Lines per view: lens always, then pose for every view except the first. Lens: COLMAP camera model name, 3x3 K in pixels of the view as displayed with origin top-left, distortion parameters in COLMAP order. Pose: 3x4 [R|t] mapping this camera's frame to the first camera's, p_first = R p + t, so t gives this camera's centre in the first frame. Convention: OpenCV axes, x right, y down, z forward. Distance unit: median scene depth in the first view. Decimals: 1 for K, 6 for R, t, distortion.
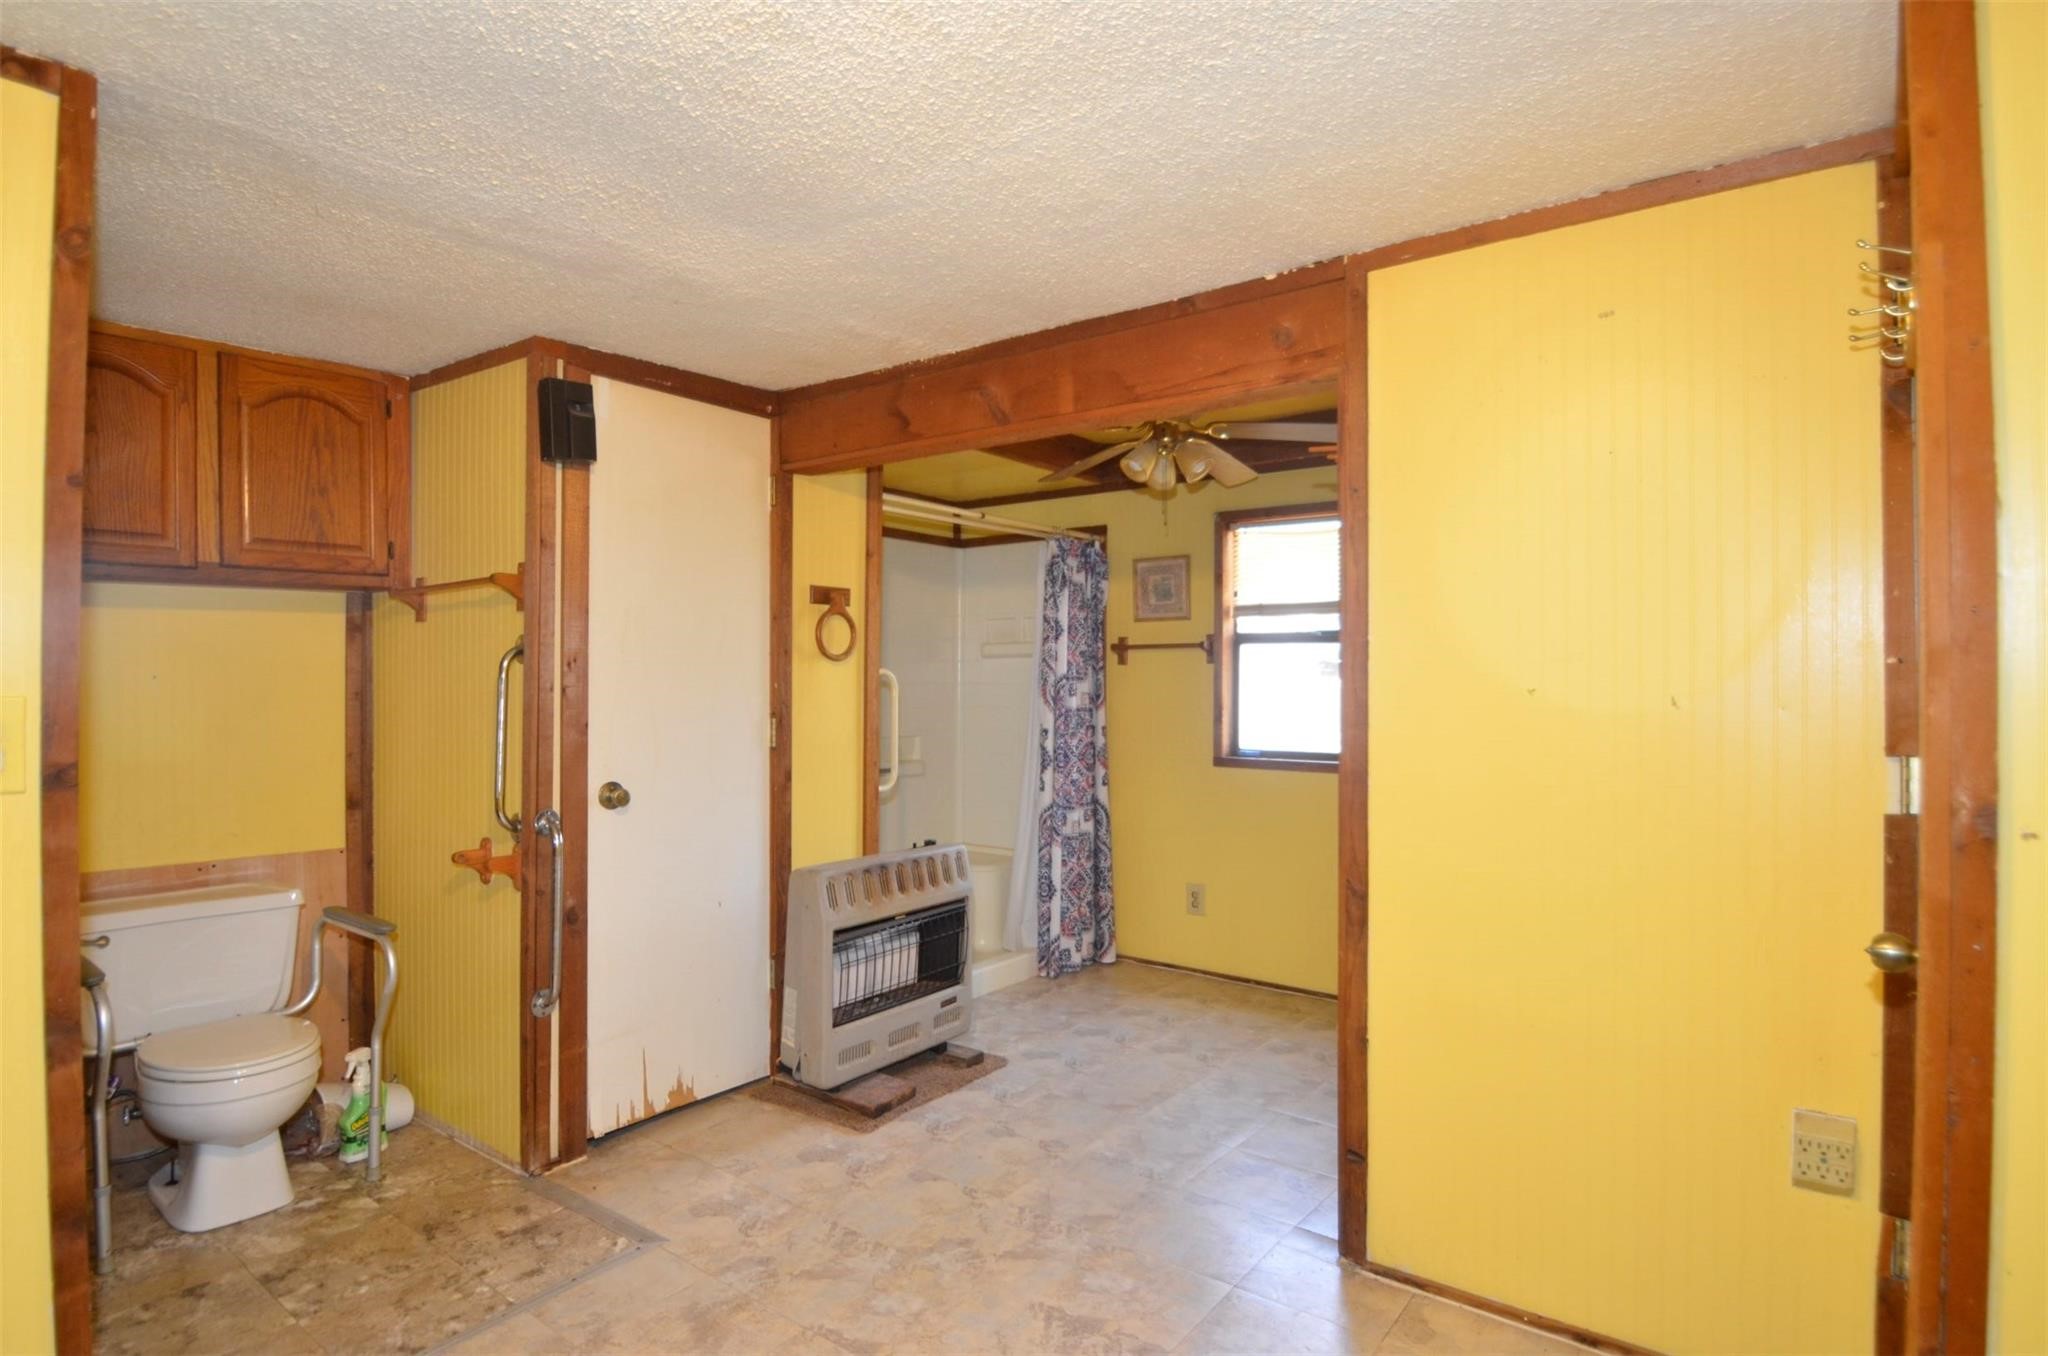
lens RADIAL K [[1089.6, 0, 1024.3], [0, 1089.6, 685.8], [0, 0, 1]] dist [-0.018859, -0.000370]
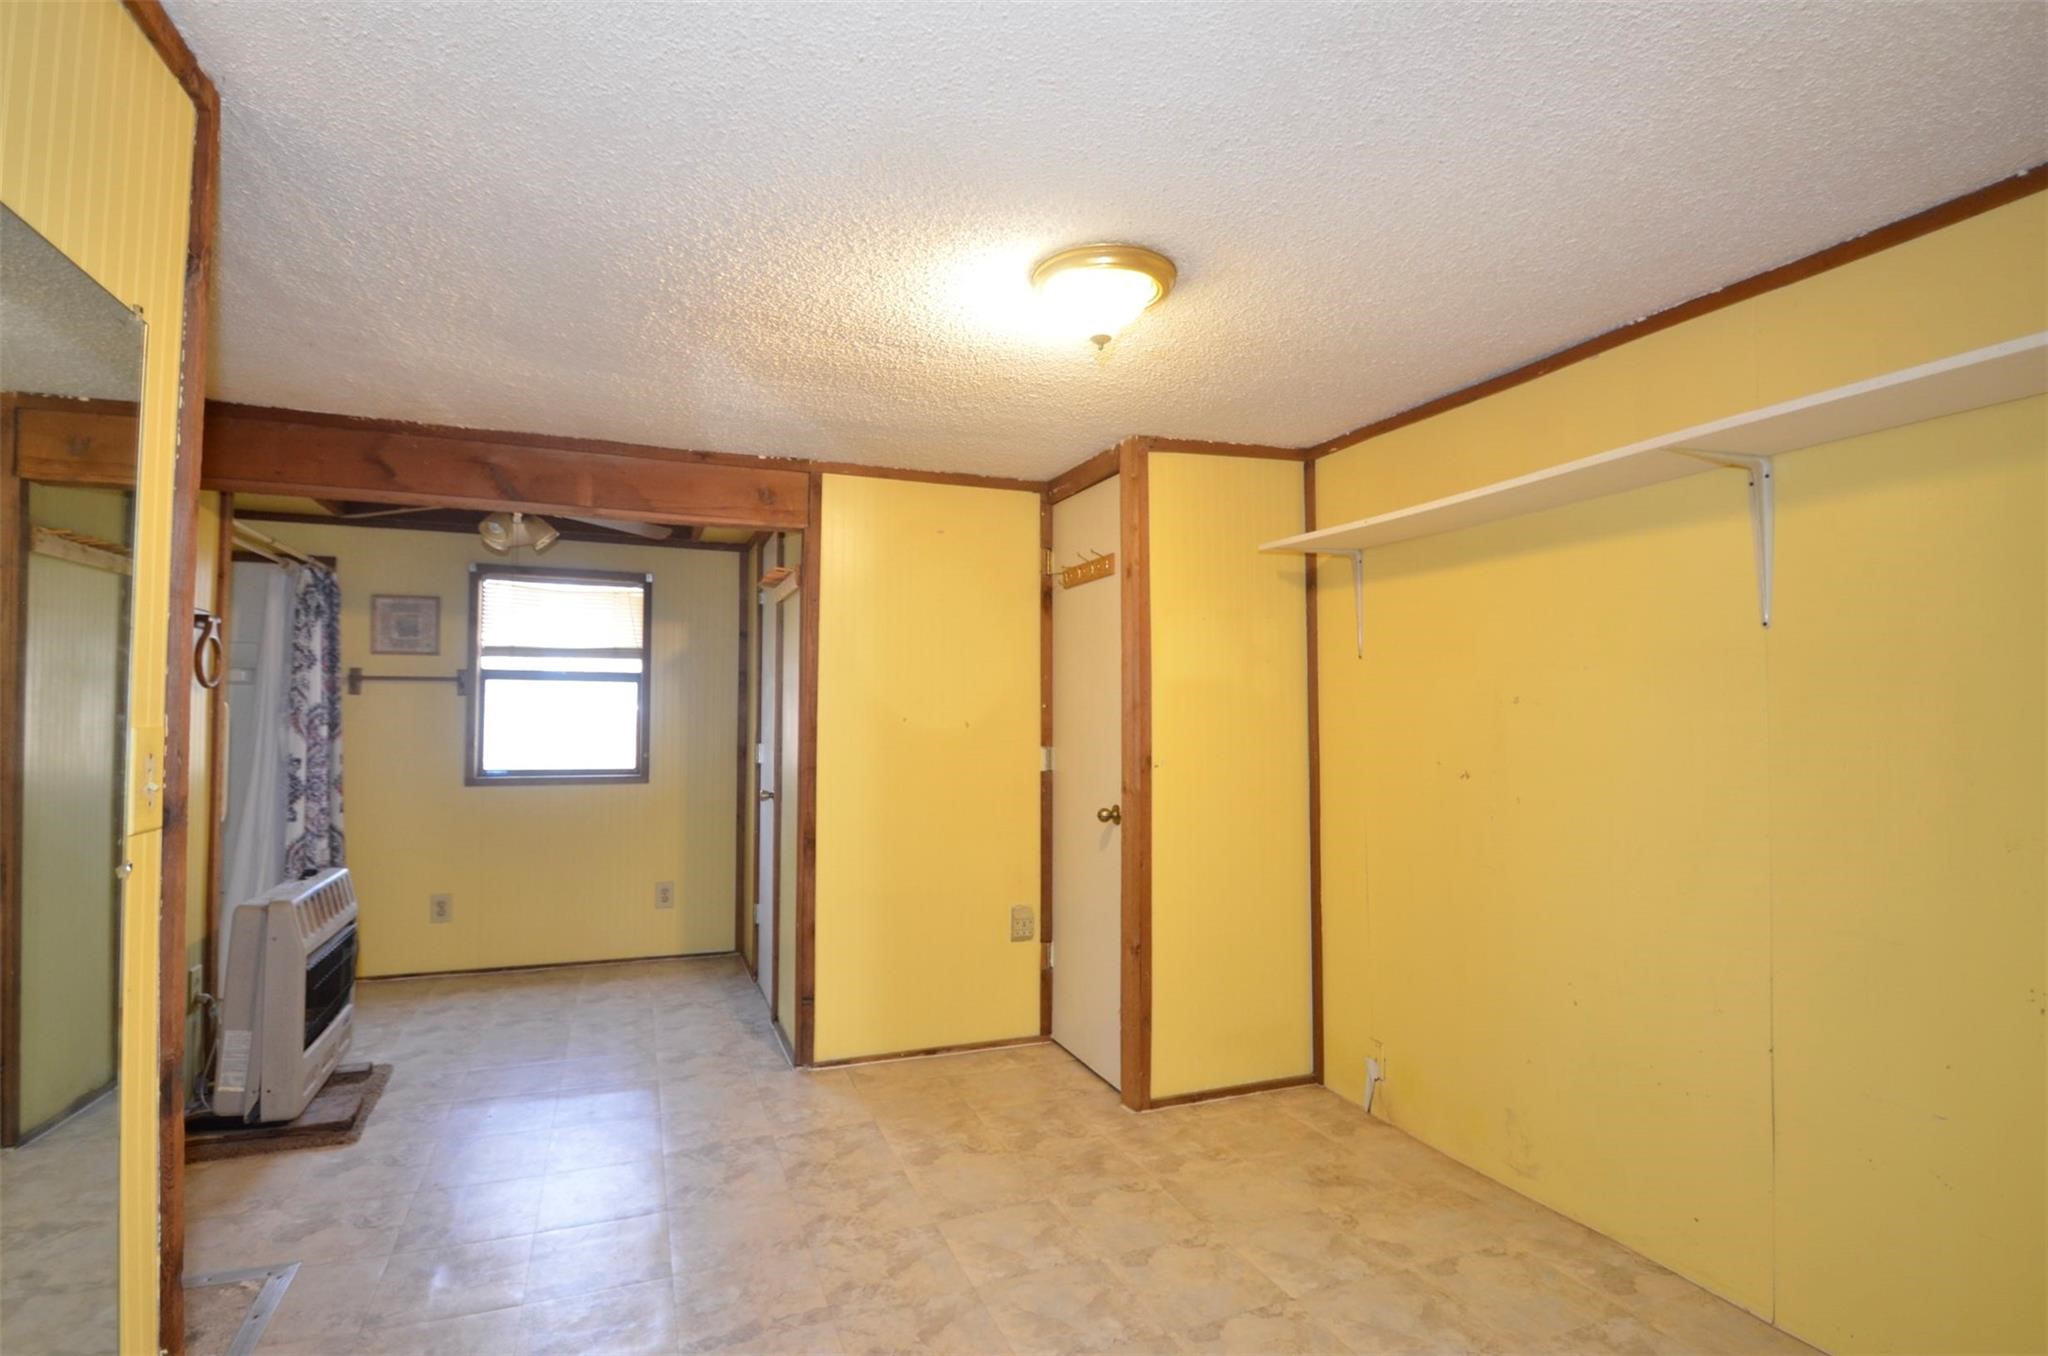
lens RADIAL K [[1022.8, 0, 1024.0], [0, 1022.8, 678.0], [0, 0, 1]] dist [-0.000546, -0.000465]
pose [[0.508622, 0.034330, 0.860305, -0.446853], [-0.002265, 0.999255, -0.038535, 0.000879], [-0.860987, 0.017652, 0.508320, -0.042680]]
